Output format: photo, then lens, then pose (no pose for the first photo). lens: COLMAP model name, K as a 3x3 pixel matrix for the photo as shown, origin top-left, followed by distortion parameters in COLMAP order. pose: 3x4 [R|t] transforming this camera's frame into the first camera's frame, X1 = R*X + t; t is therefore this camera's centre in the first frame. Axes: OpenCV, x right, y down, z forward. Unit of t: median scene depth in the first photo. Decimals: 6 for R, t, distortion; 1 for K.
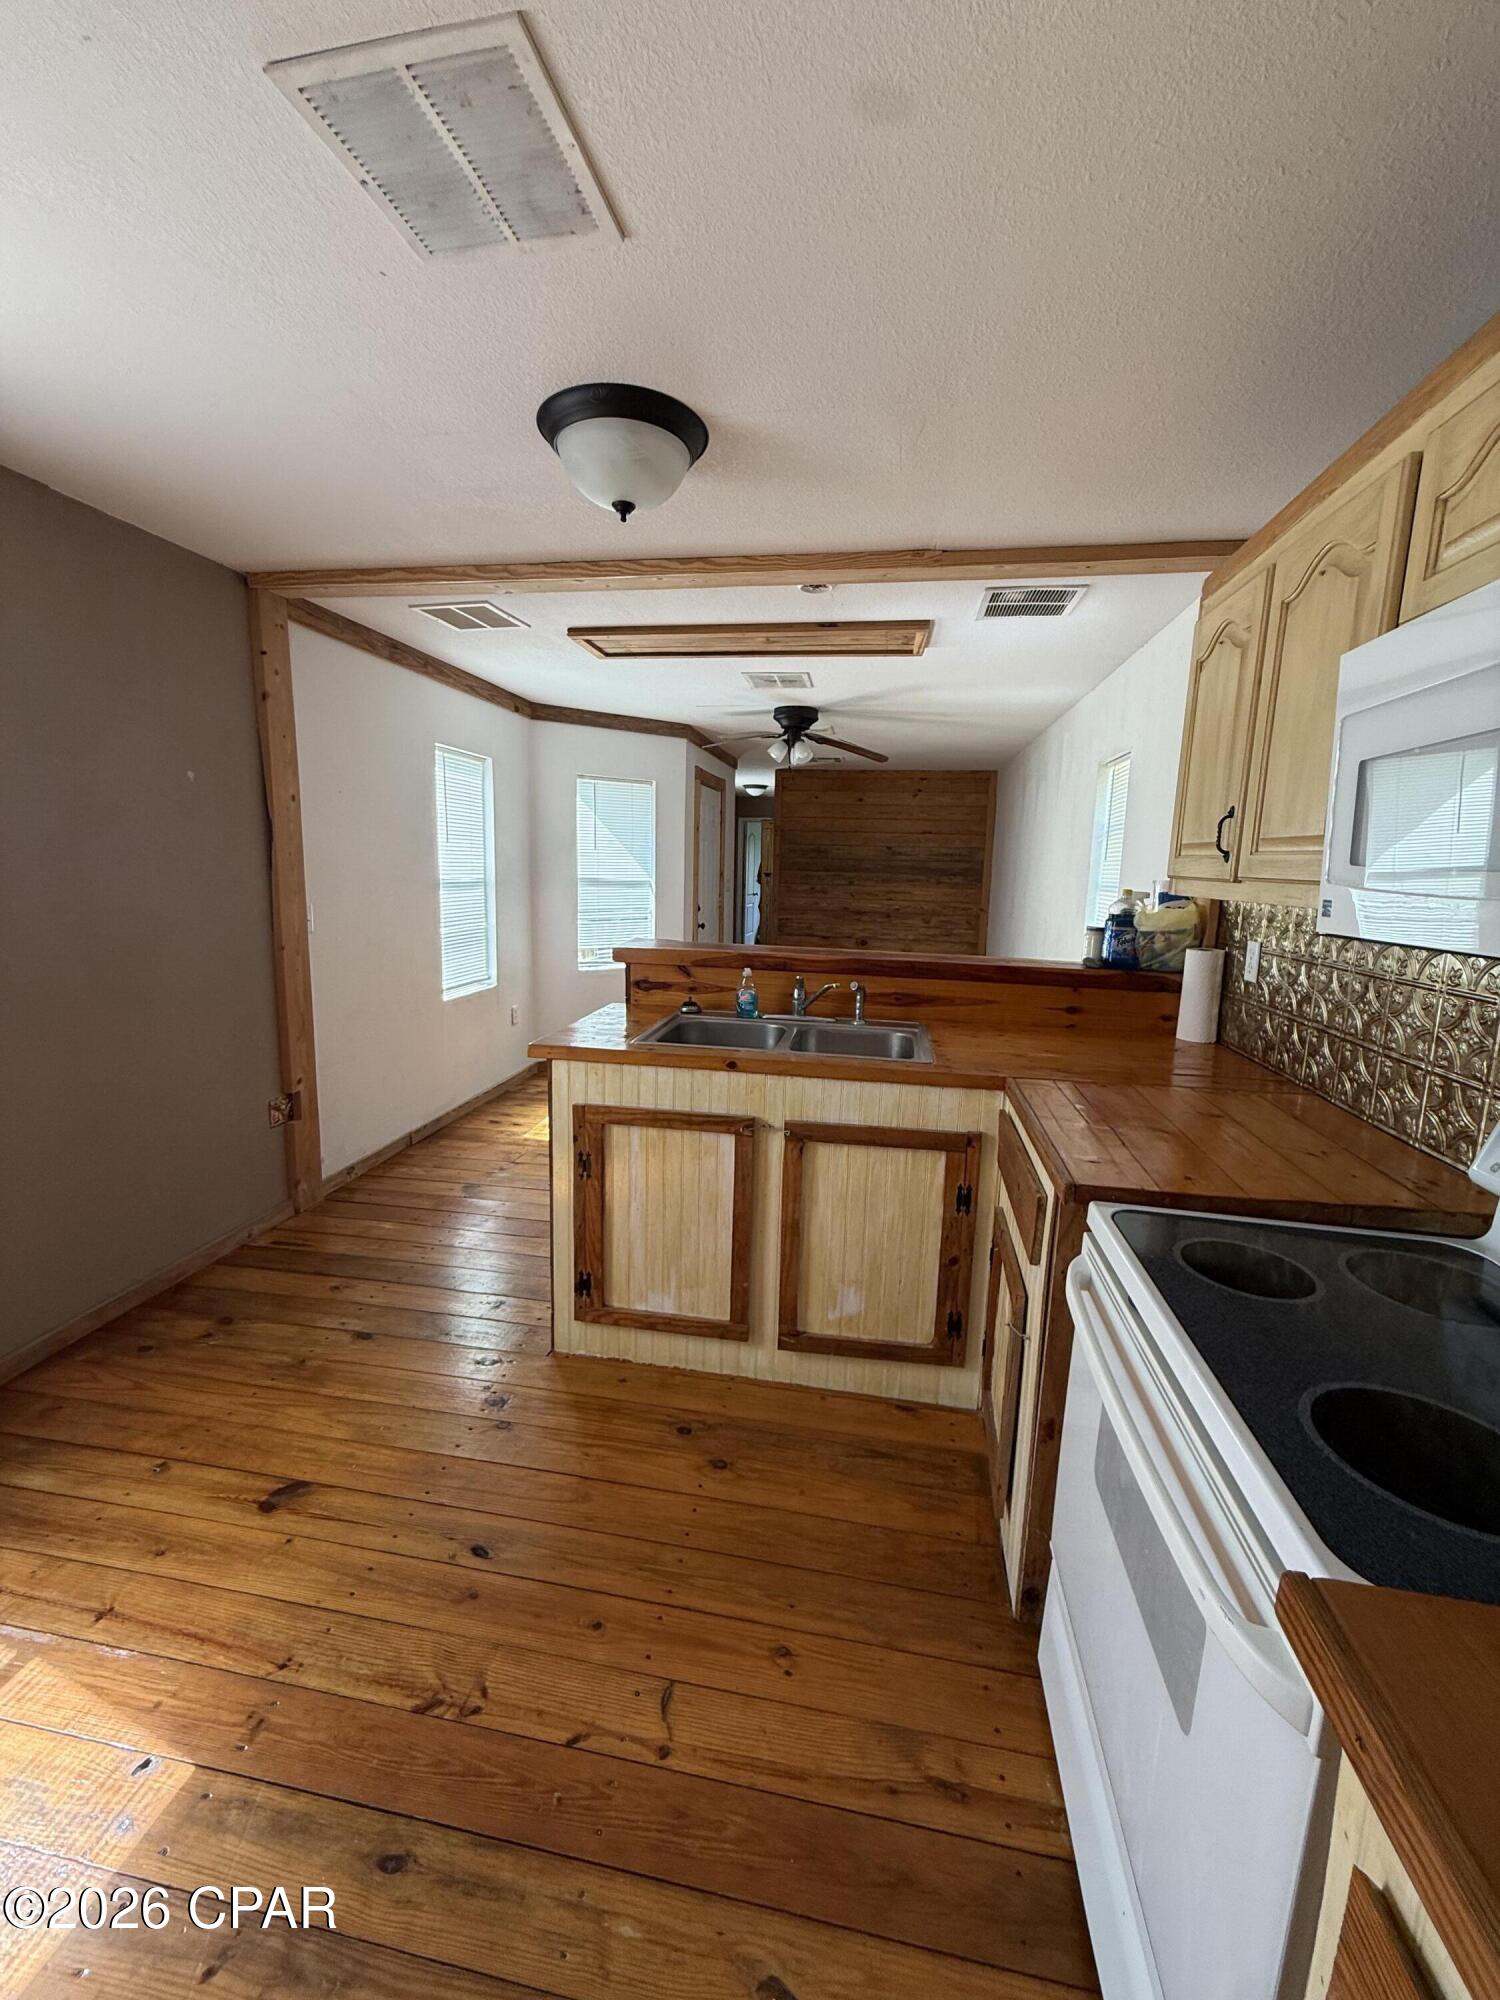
lens RADIAL K [[801.0, 0, 753.5], [0, 801.0, 994.6], [0, 0, 1]] dist [0.000264, -0.000014]
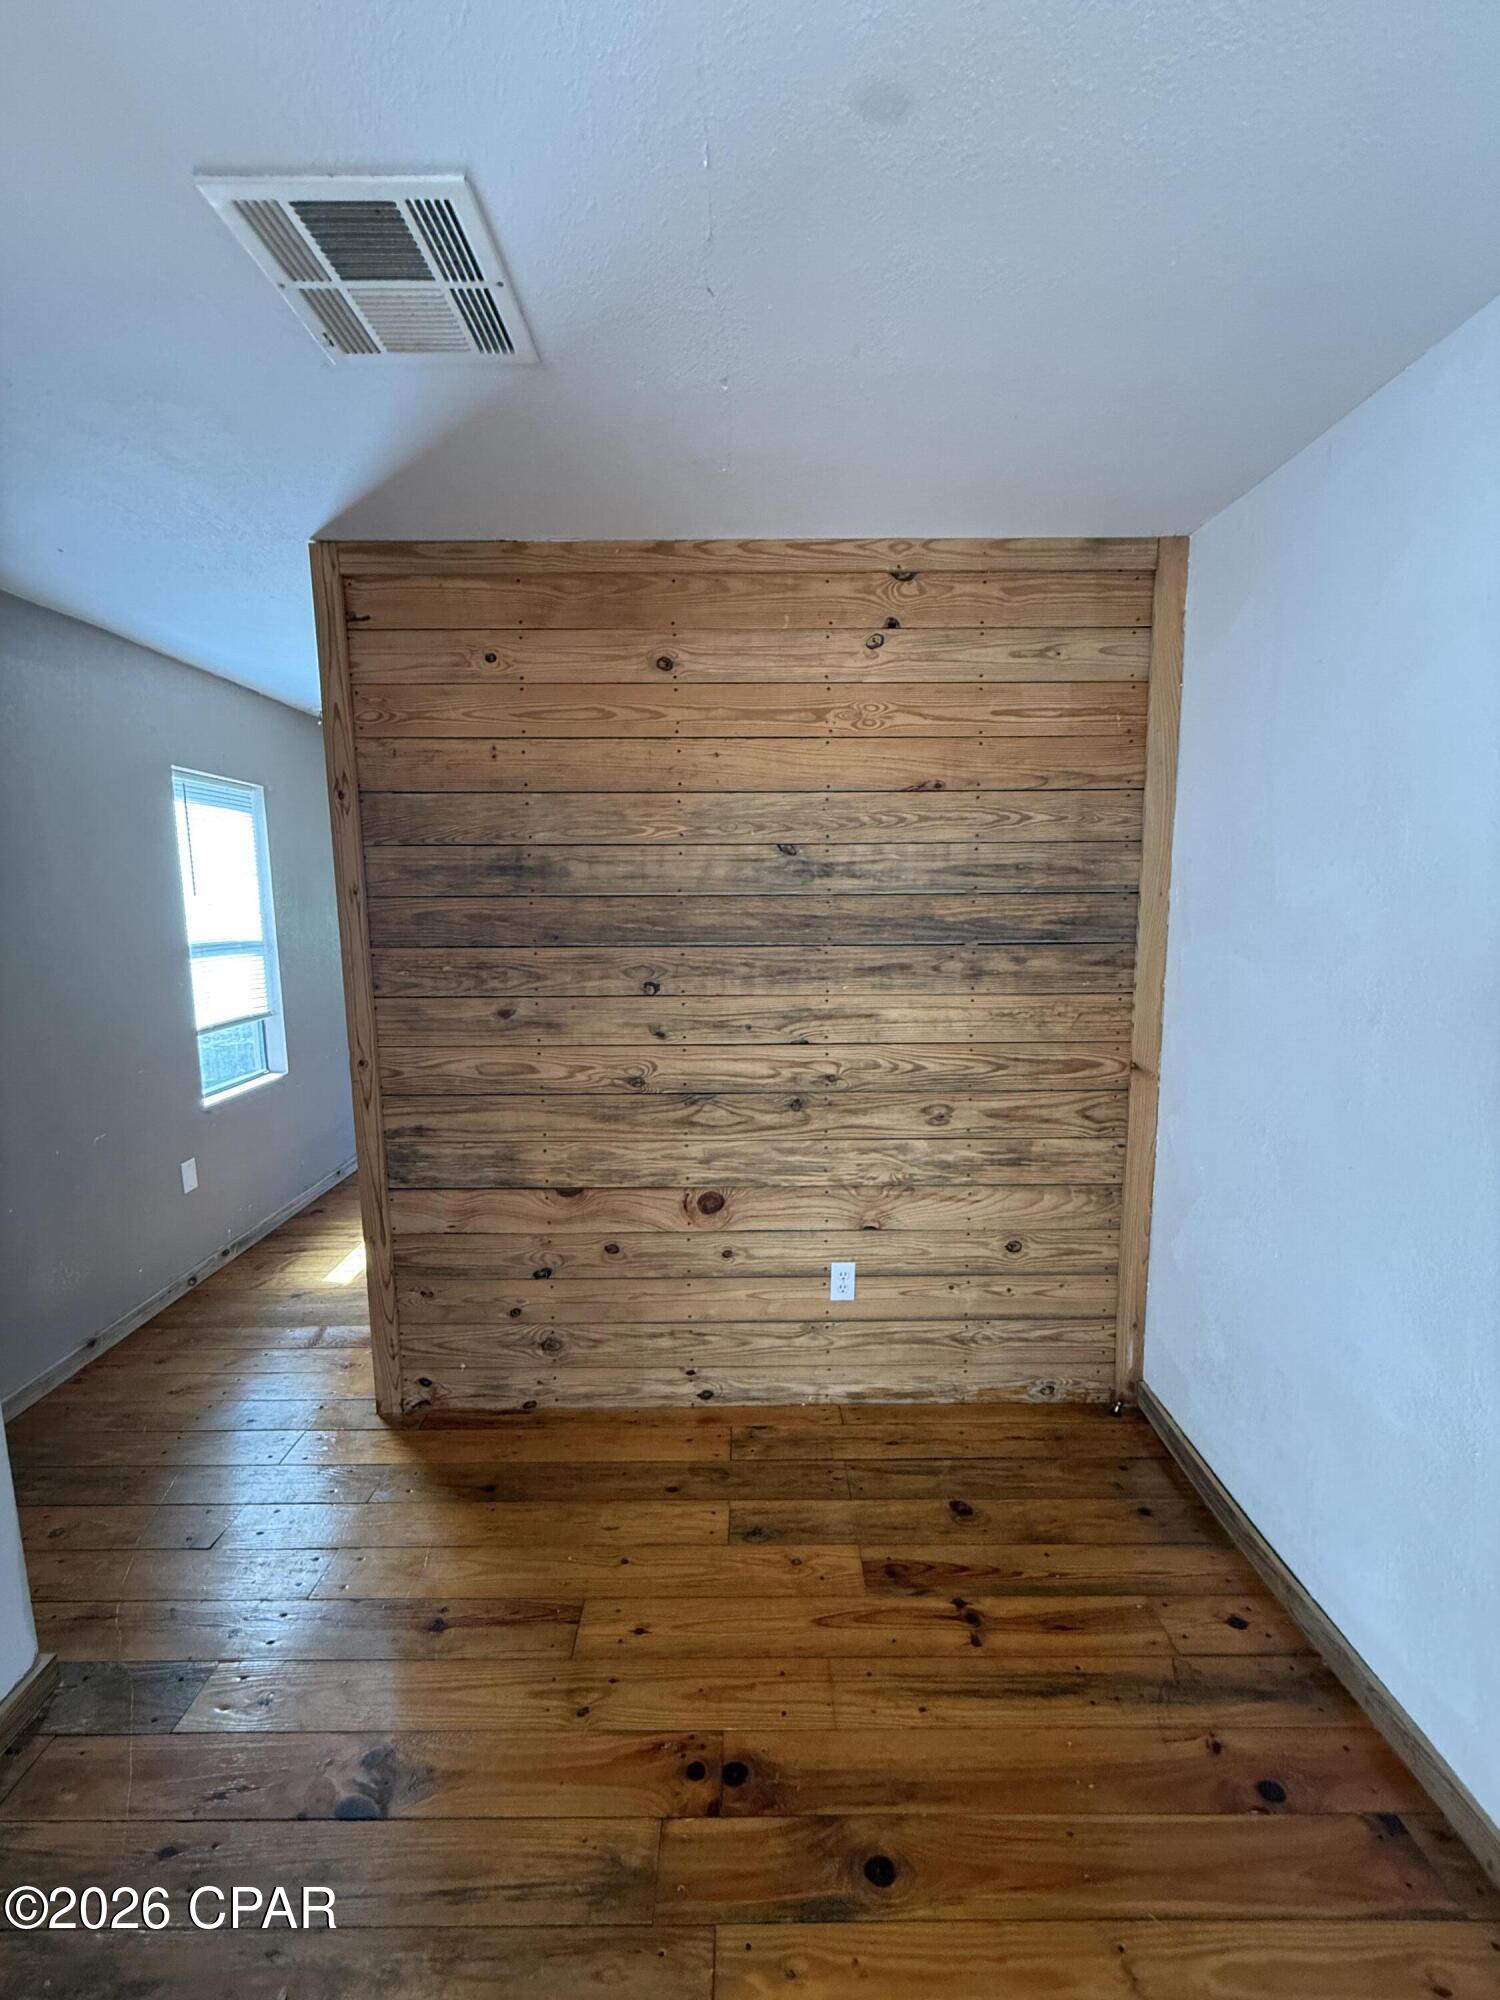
lens RADIAL K [[801.0, 0, 778.6], [0, 801.0, 1012.0], [0, 0, 1]] dist [0.000264, -0.000014]
pose [[0.984341, -0.052370, 0.168314, 0.411482], [0.057929, 0.997920, -0.028286, -0.422263], [-0.166483, 0.037593, 0.985327, 2.556496]]
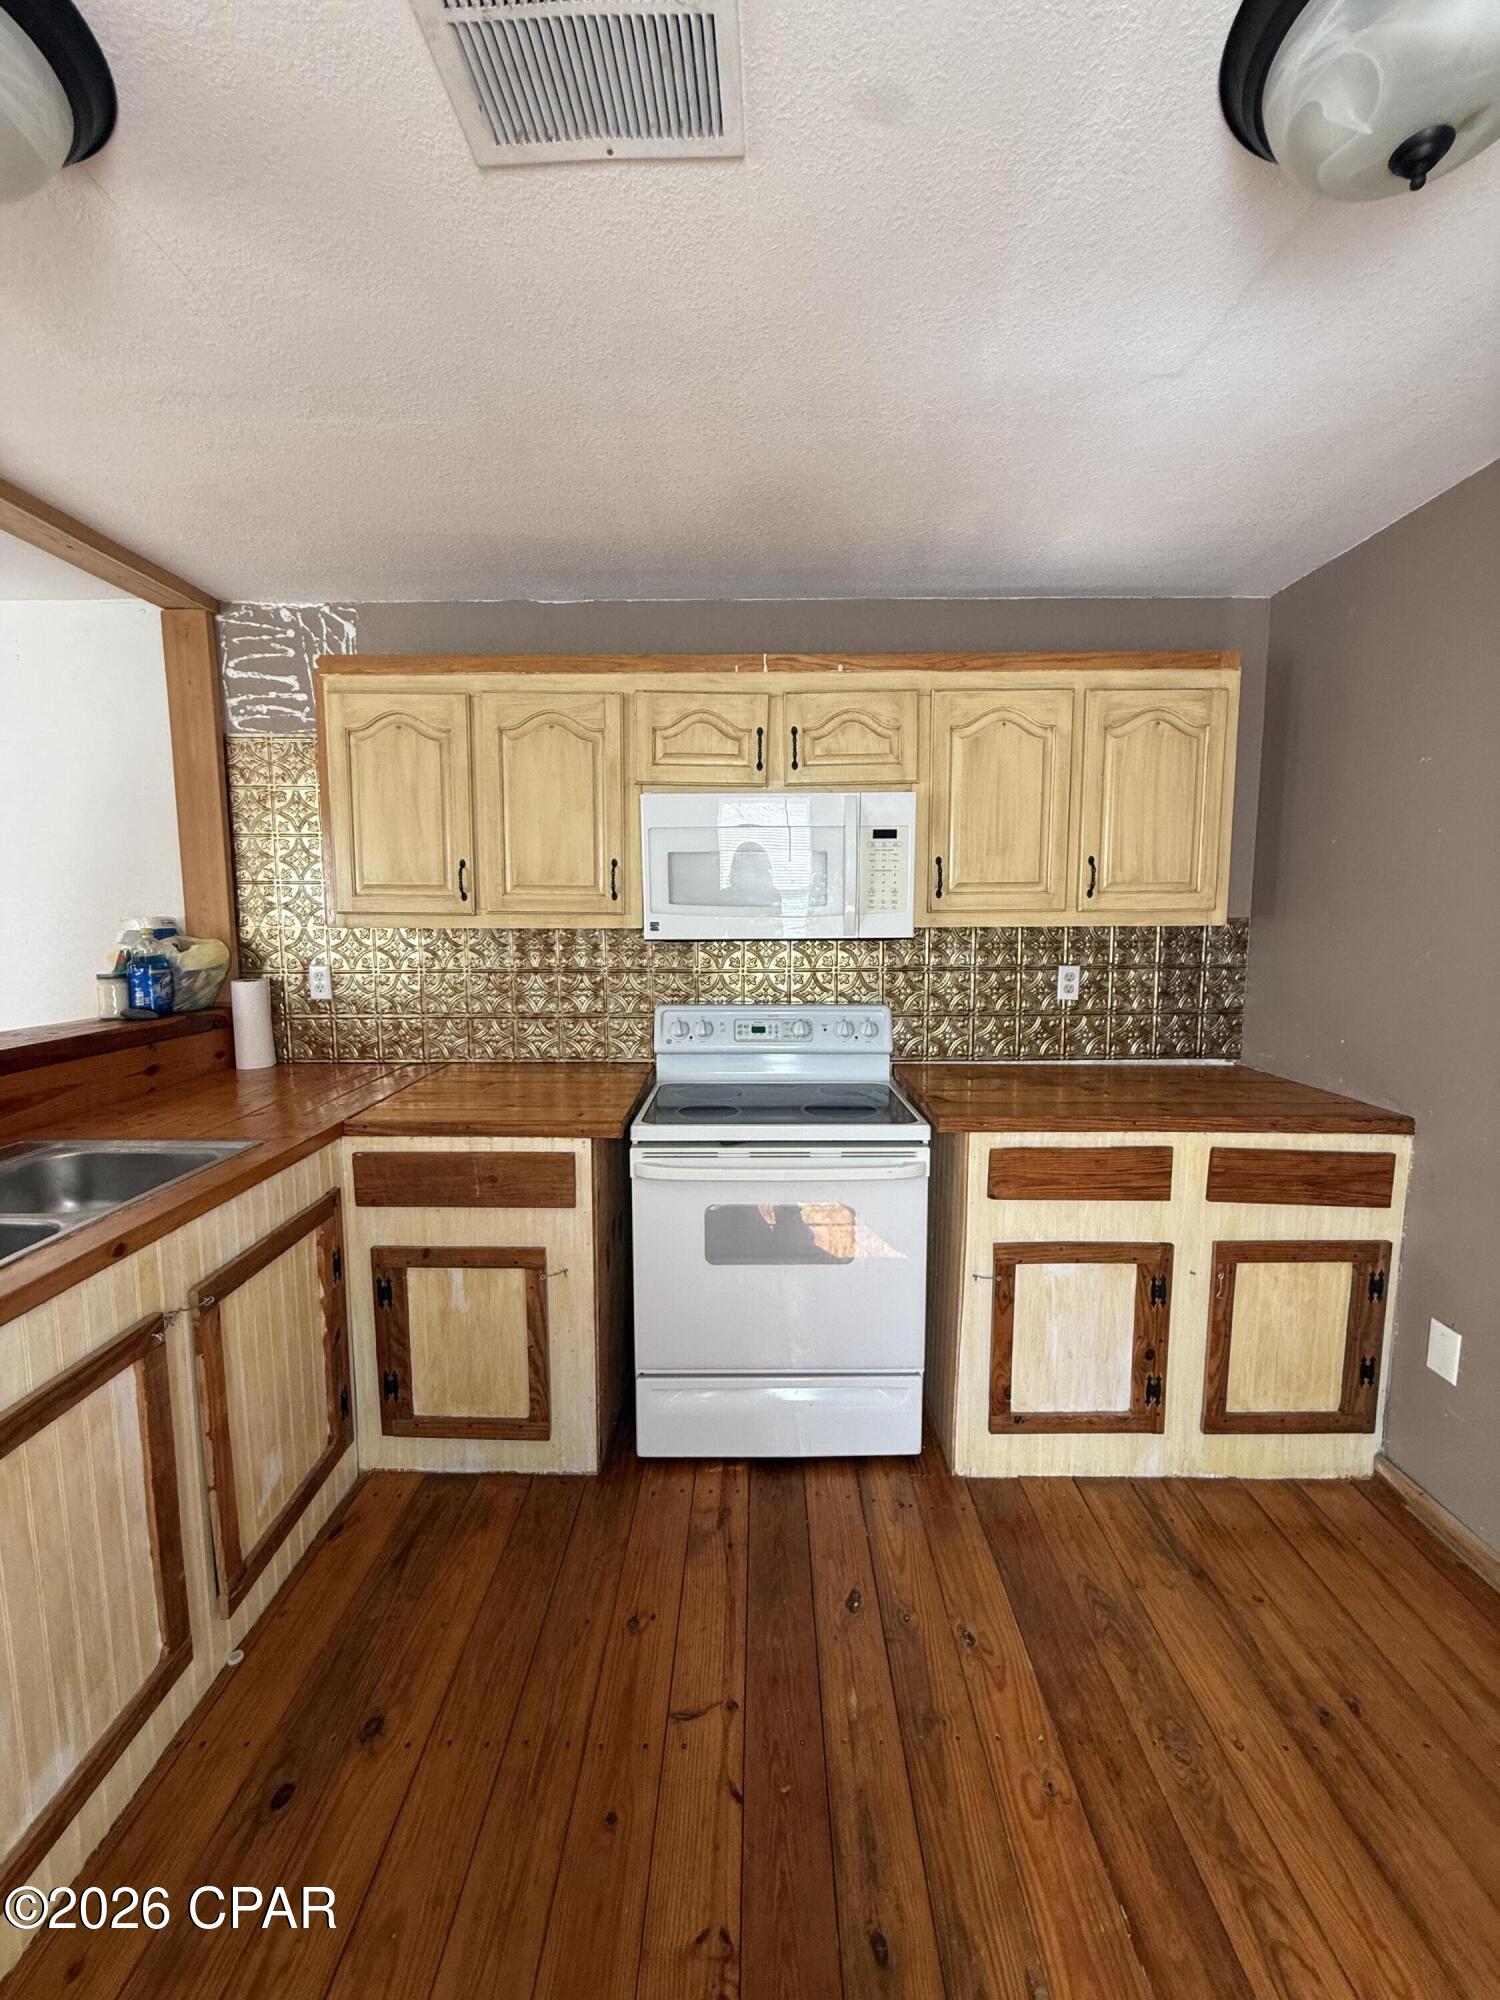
lens RADIAL K [[801.0, 0, 752.2], [0, 801.0, 994.6], [0, 0, 1]] dist [0.000264, -0.000014]
pose [[-0.162701, -0.135105, 0.977382, -0.580065], [0.155594, 0.974673, 0.160632, -0.105573], [-0.974330, 0.178209, -0.137559, 0.512889]]
